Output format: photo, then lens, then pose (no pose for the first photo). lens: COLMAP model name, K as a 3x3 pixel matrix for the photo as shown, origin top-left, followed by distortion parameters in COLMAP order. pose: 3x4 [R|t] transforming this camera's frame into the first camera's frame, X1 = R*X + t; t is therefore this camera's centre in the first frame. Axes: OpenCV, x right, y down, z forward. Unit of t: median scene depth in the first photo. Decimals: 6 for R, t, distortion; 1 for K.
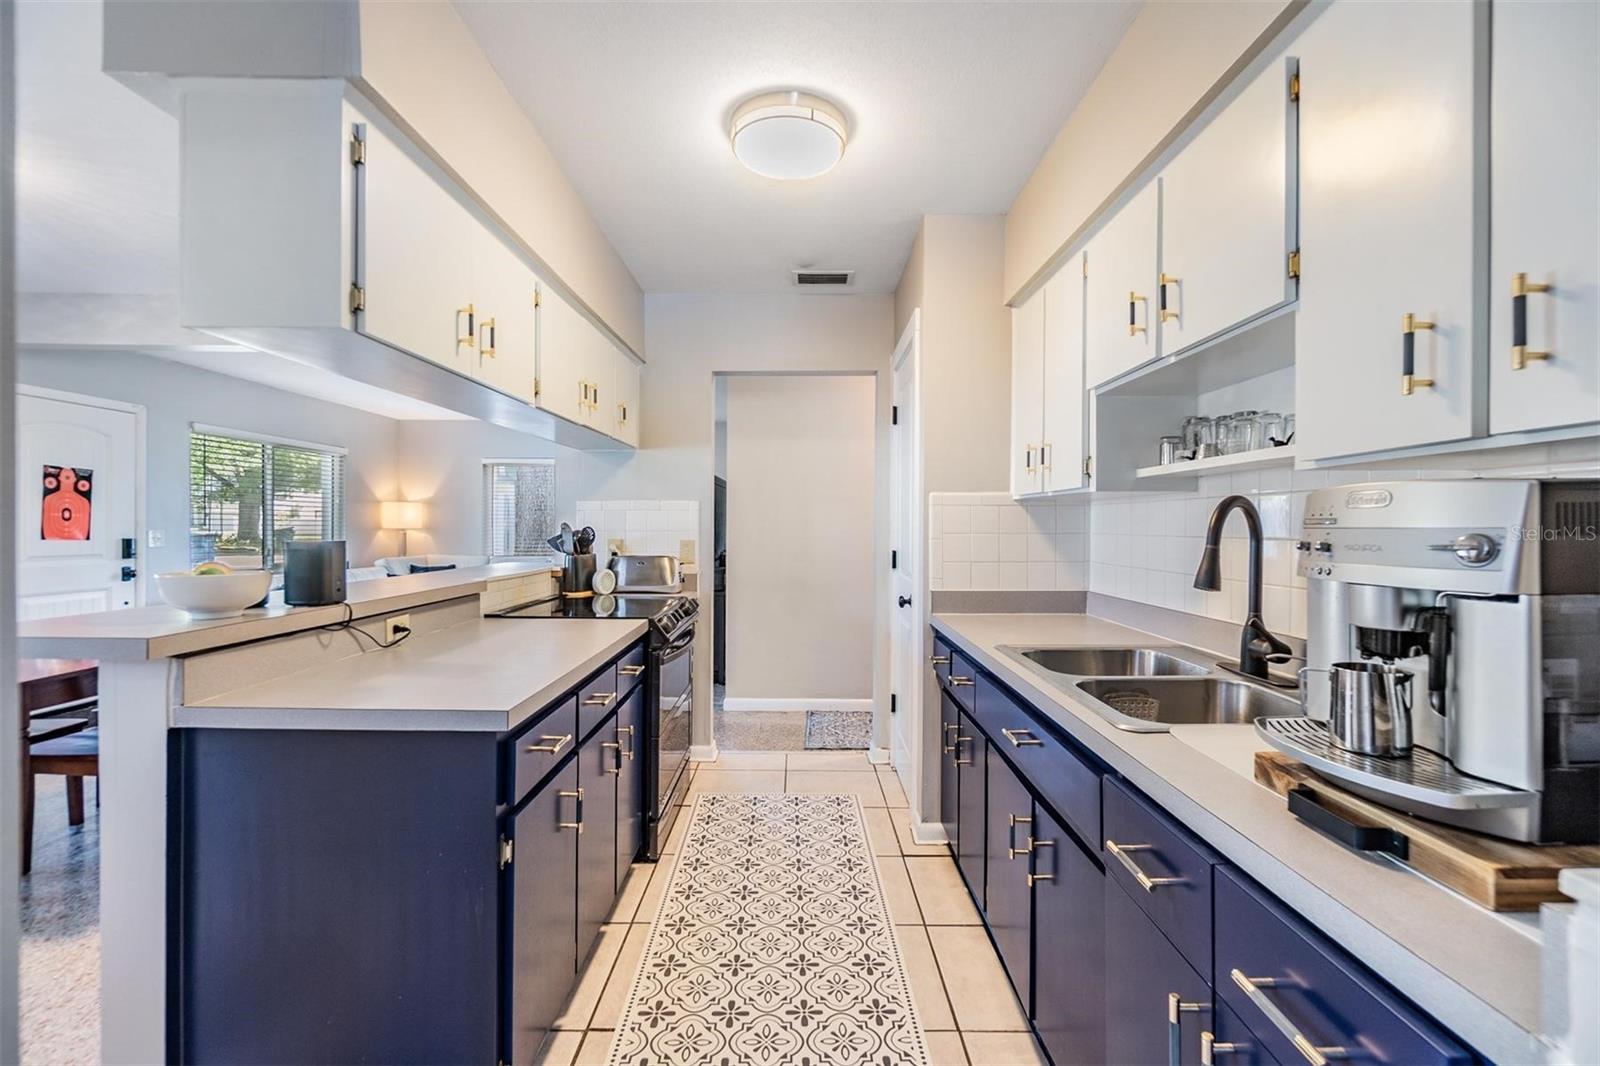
lens RADIAL K [[702.7, 0, 798.7], [0, 702.7, 528.4], [0, 0, 1]] dist [-0.005205, 0.000043]
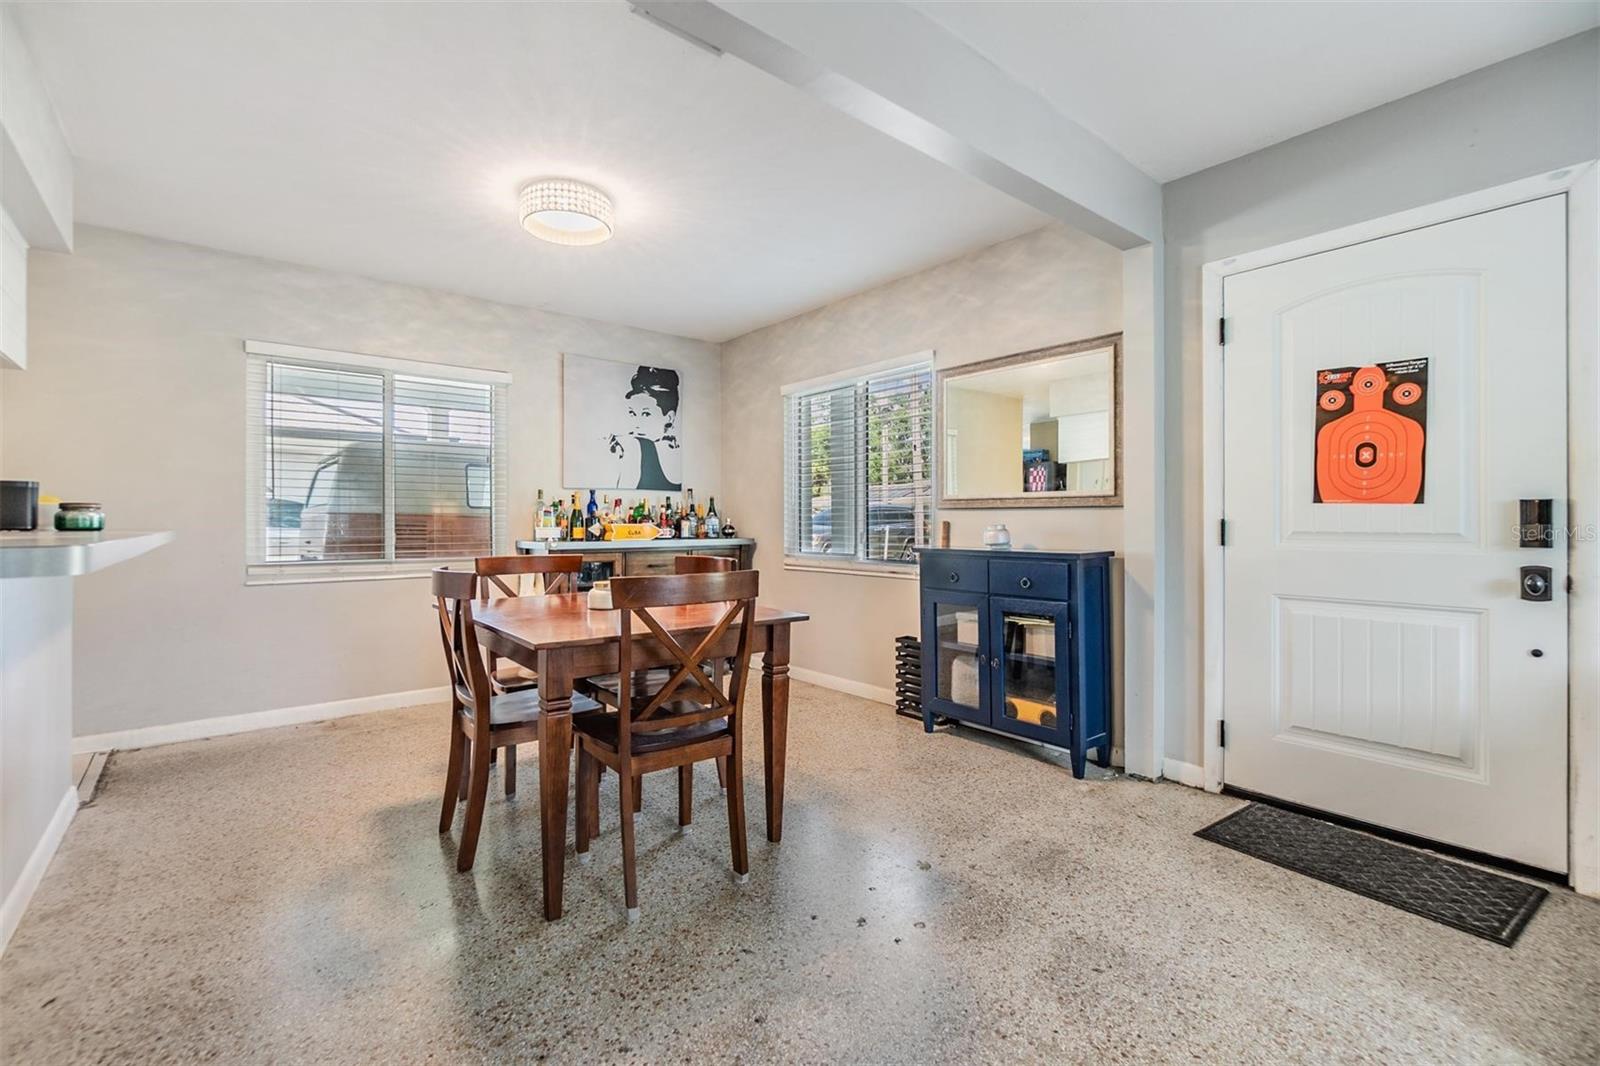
lens RADIAL K [[702.7, 0, 798.4], [0, 702.7, 516.7], [0, 0, 1]] dist [-0.005205, 0.000043]
pose [[-0.771257, -0.008407, -0.636469, -0.655655], [-0.003119, 0.999951, -0.009429, 0.056037], [0.636517, -0.005287, -0.771245, 1.936289]]
